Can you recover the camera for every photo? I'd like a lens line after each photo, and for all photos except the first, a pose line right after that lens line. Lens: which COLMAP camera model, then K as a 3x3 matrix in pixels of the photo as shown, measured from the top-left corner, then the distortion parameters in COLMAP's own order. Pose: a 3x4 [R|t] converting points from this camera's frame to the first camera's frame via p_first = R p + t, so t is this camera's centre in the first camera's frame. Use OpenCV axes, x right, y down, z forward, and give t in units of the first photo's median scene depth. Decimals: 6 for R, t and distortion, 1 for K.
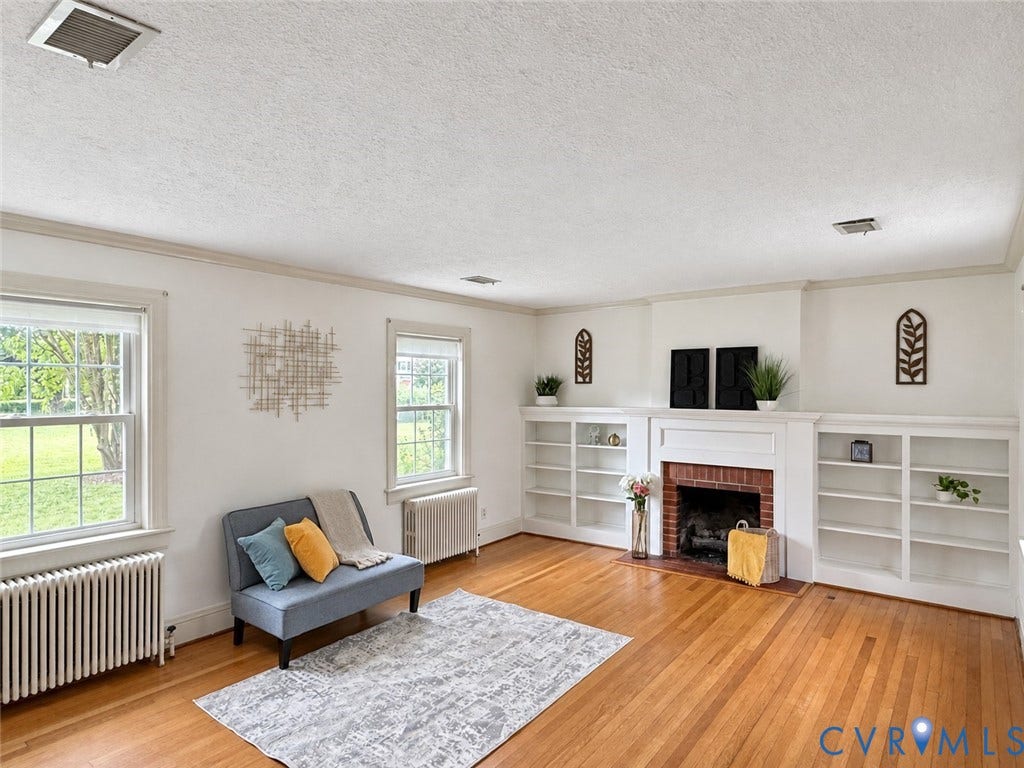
lens RADIAL K [[614.7, 0, 510.0], [0, 614.7, 387.7], [0, 0, 1]] dist [0.003864, 0.000585]
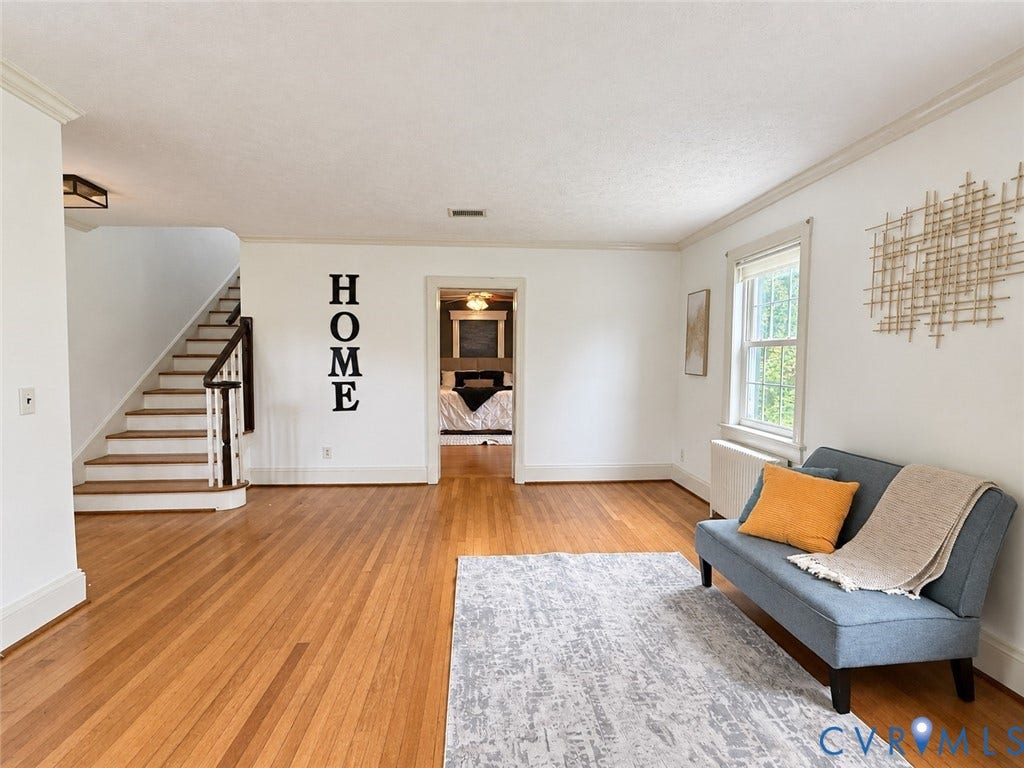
lens RADIAL K [[455.6, 0, 511.0], [0, 455.6, 388.9], [0, 0, 1]] dist [0.001601, -0.000289]
pose [[-0.725635, 0.050025, -0.686259, 0.298485], [-0.003289, 0.997090, 0.076160, 0.063014], [0.688072, 0.057521, -0.723359, 1.053922]]
